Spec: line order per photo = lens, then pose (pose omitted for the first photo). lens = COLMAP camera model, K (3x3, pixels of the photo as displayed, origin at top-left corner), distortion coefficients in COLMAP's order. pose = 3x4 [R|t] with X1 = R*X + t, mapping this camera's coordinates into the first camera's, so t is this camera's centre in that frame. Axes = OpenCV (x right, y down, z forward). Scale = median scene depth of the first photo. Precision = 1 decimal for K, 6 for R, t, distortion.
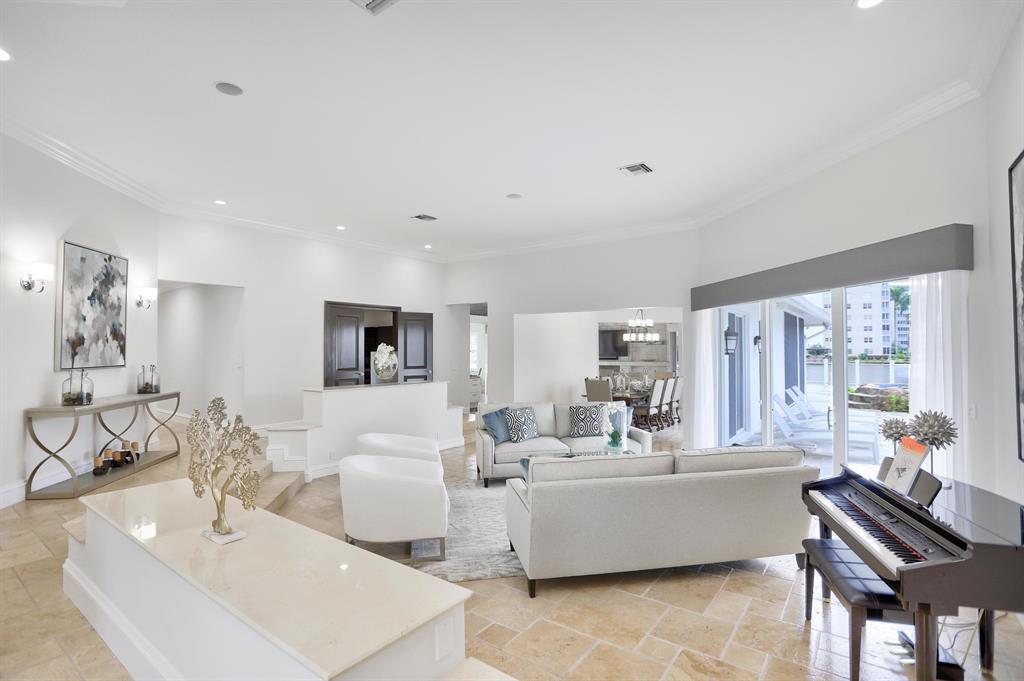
lens RADIAL K [[497.1, 0, 512.0], [0, 497.1, 340.5], [0, 0, 1]] dist [-0.070756, 0.030683]
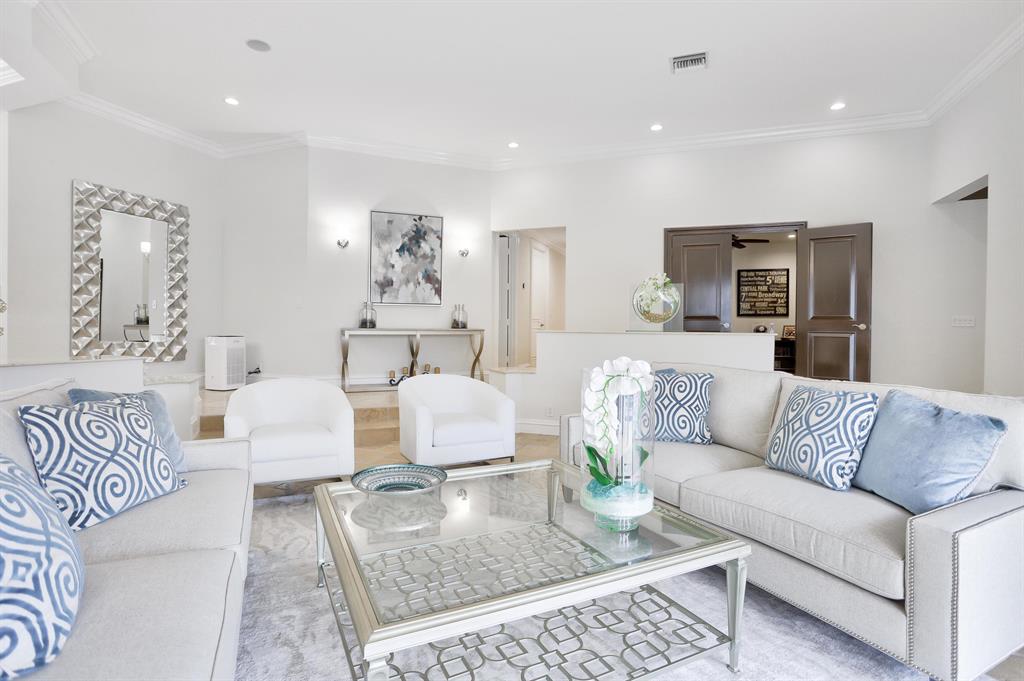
lens RADIAL K [[497.1, 0, 512.0], [0, 497.1, 340.5], [0, 0, 1]] dist [-0.070756, 0.030683]
pose [[0.289095, 0.028252, -0.956884, 0.486039], [0.010763, 0.999405, 0.032759, 0.110660], [0.957240, -0.019770, 0.288619, 0.850275]]
